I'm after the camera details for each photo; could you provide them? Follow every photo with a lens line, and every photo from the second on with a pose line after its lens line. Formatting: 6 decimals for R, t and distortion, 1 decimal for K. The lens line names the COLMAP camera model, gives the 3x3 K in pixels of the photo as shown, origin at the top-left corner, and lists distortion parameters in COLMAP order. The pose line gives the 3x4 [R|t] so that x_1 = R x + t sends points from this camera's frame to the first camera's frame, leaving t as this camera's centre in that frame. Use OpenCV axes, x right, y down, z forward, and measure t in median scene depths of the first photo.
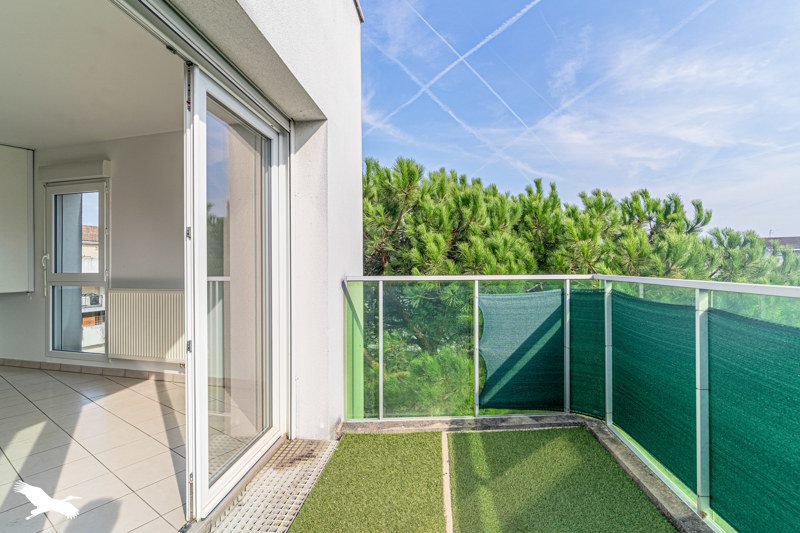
lens RADIAL K [[400.1, 0, 400.0], [0, 400.1, 266.5], [0, 0, 1]] dist [-0.003322, -0.001147]
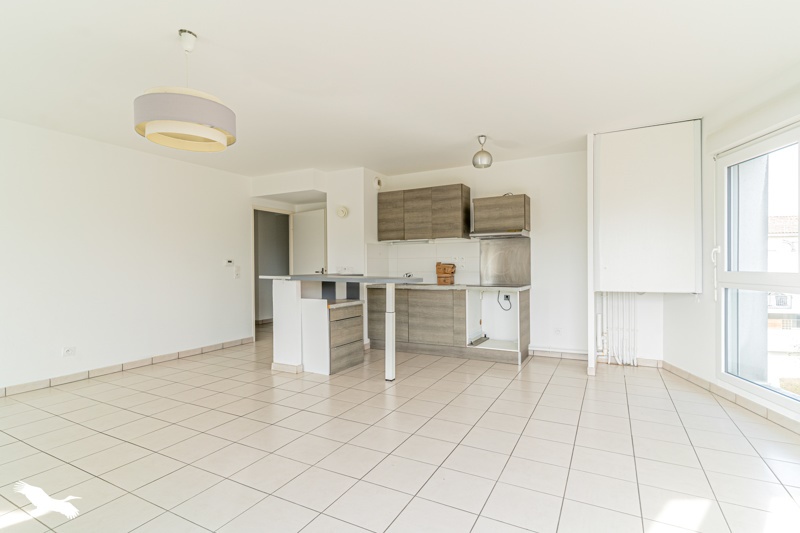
lens RADIAL K [[367.1, 0, 400.0], [0, 367.1, 266.5], [0, 0, 1]] dist [-0.000684, -0.000148]
pose [[0.110828, -0.000027, -0.993840, -0.244945], [-0.001680, 0.999999, -0.000214, 0.008811], [0.993838, 0.001694, 0.110827, 0.306744]]
